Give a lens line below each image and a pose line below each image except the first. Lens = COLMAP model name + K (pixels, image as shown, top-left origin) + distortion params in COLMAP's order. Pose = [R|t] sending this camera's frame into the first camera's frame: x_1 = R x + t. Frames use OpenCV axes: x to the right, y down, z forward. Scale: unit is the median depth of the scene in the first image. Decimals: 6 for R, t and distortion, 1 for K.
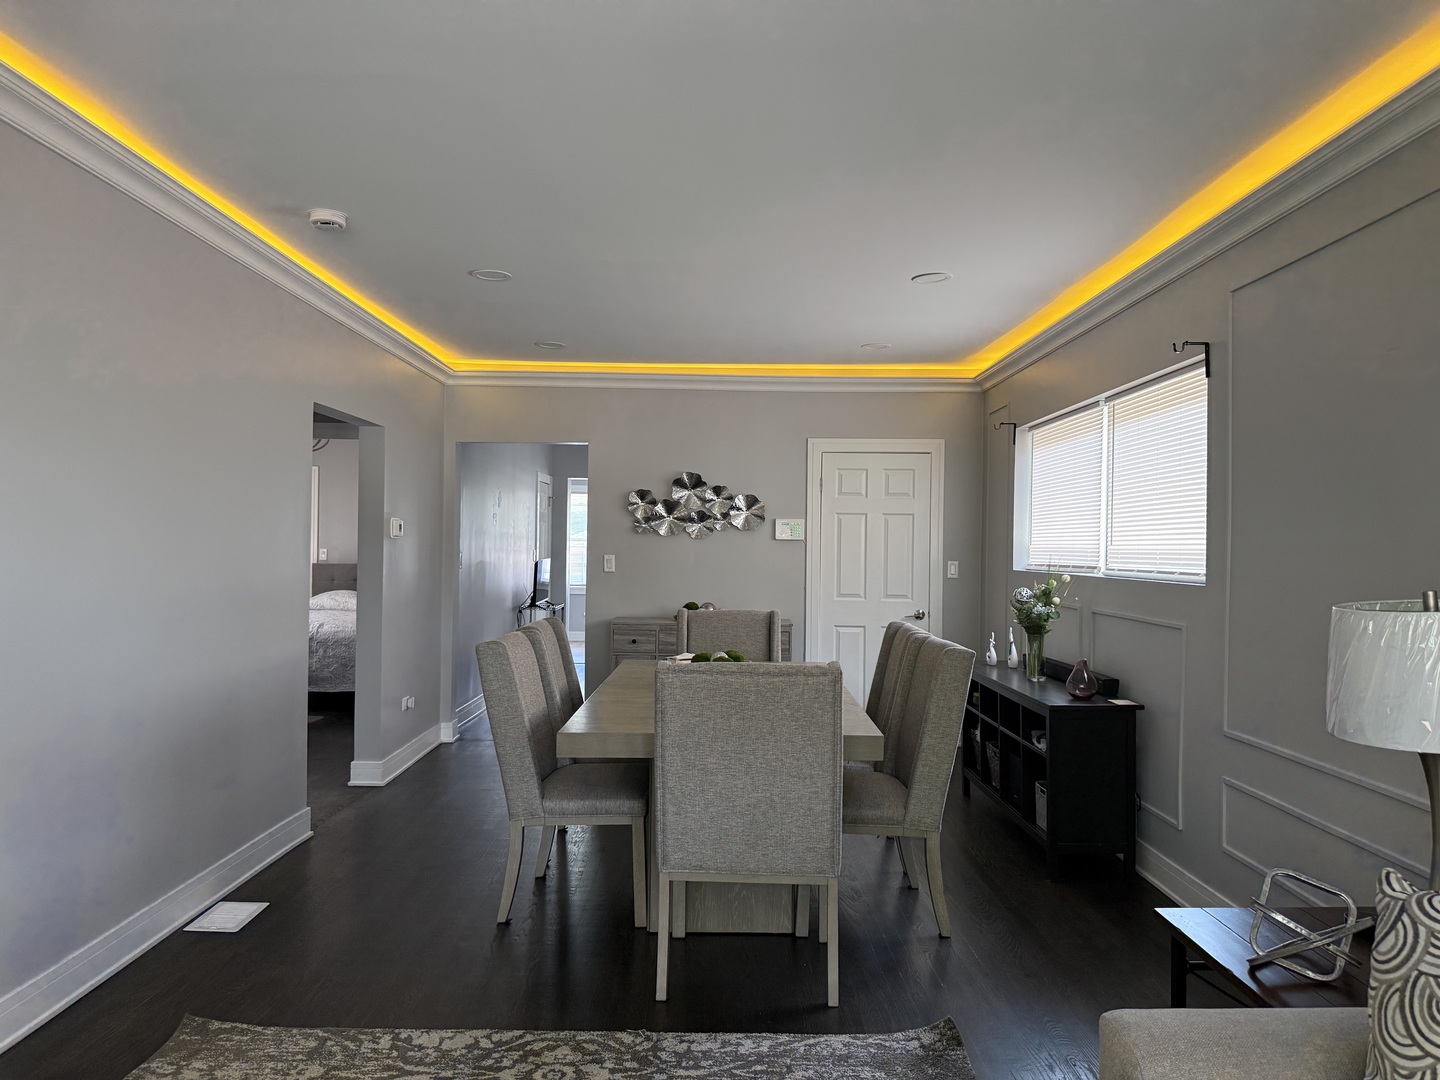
lens RADIAL K [[997.6, 0, 724.1], [0, 997.6, 530.0], [0, 0, 1]] dist [0.115594, -0.151659]
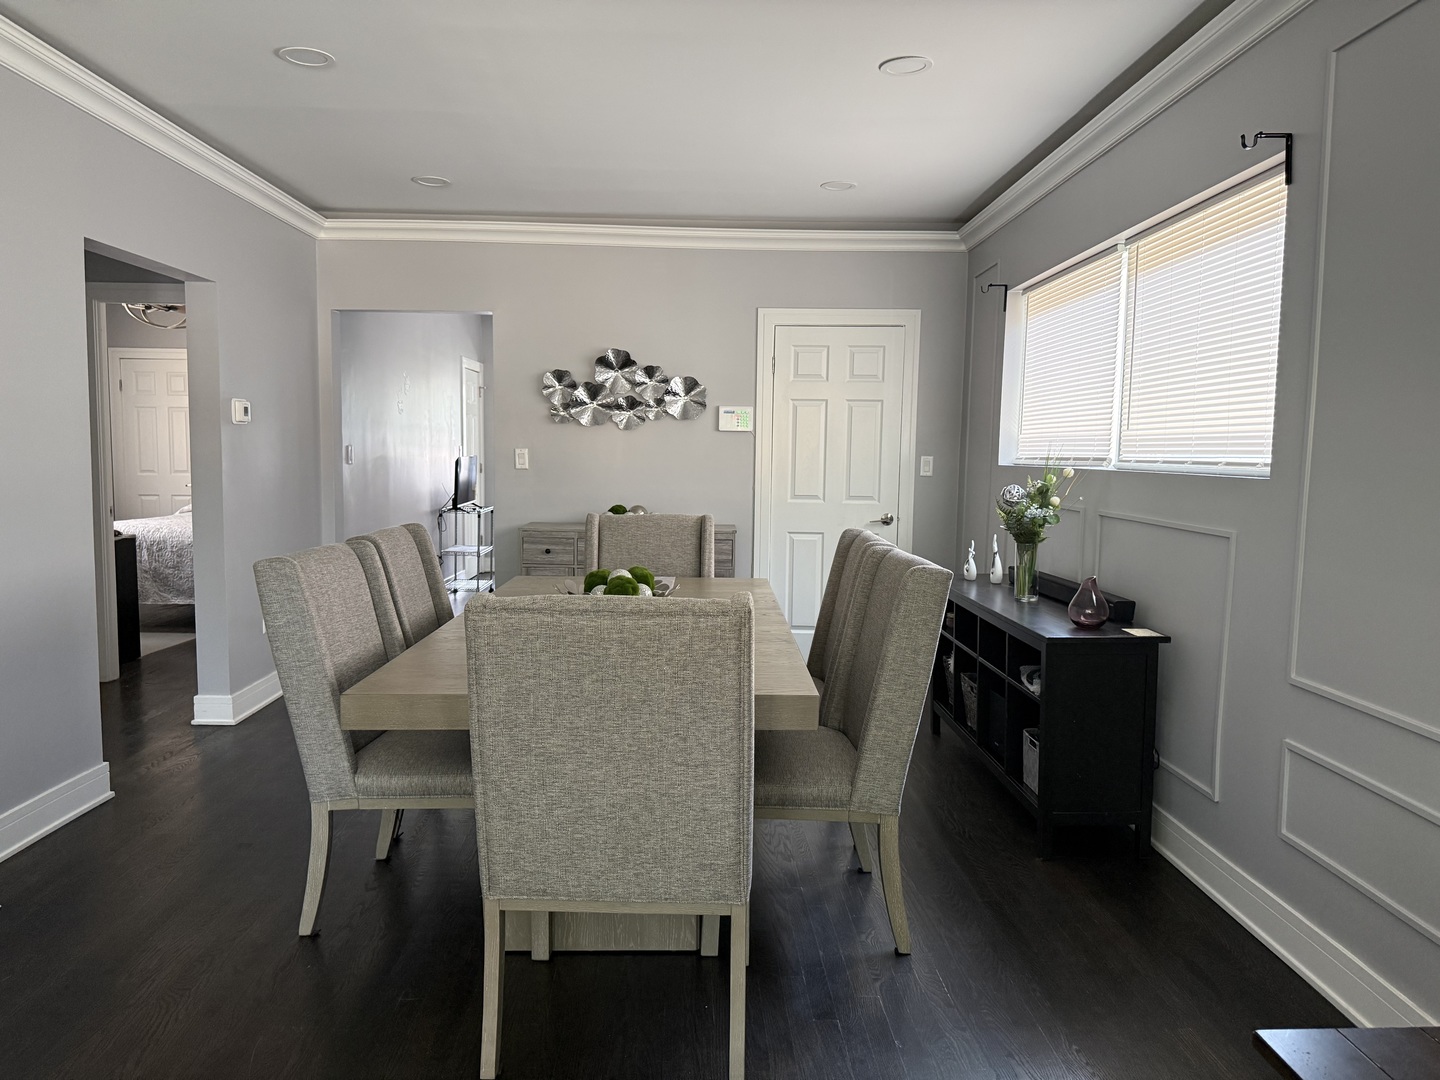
lens RADIAL K [[997.6, 0, 724.1], [0, 997.6, 530.0], [0, 0, 1]] dist [0.115594, -0.151659]
pose [[0.999726, -0.001334, 0.023383, 0.051144], [-0.000934, 0.995313, 0.096697, 0.016301], [-0.023403, -0.096693, 0.995039, 0.215261]]
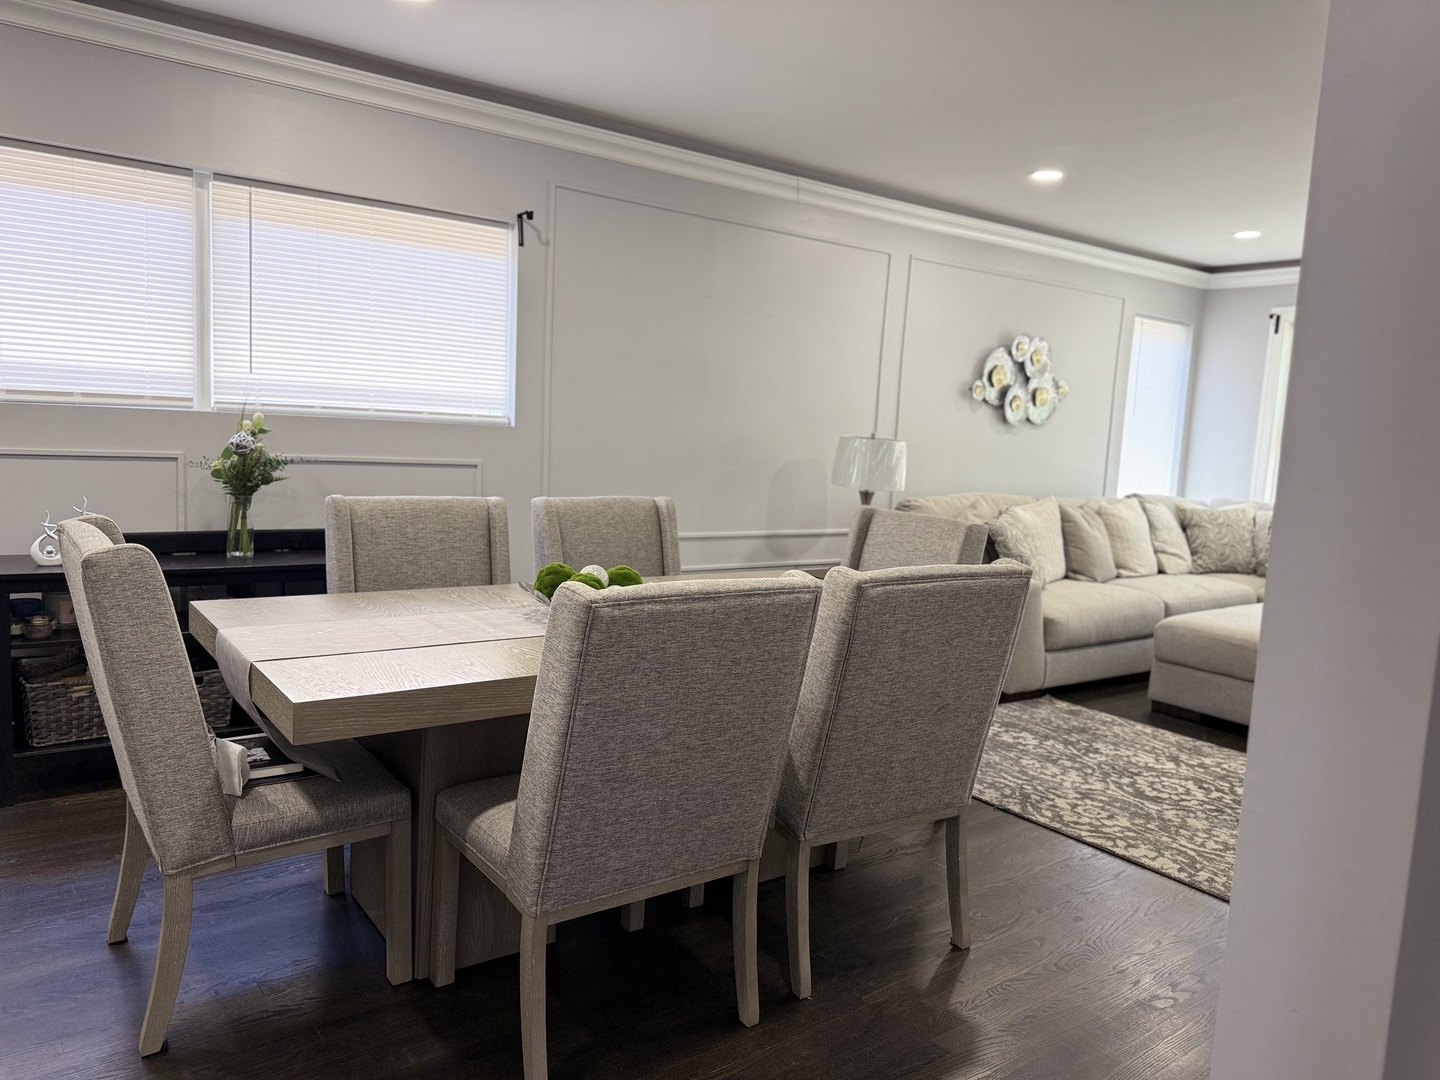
lens RADIAL K [[997.6, 0, 724.1], [0, 997.6, 530.0], [0, 0, 1]] dist [0.115594, -0.151659]
pose [[-0.588800, -0.132962, 0.797268, -0.477966], [-0.073513, 0.991098, 0.110996, 0.020481], [-0.804929, 0.006745, -0.593333, 1.151035]]
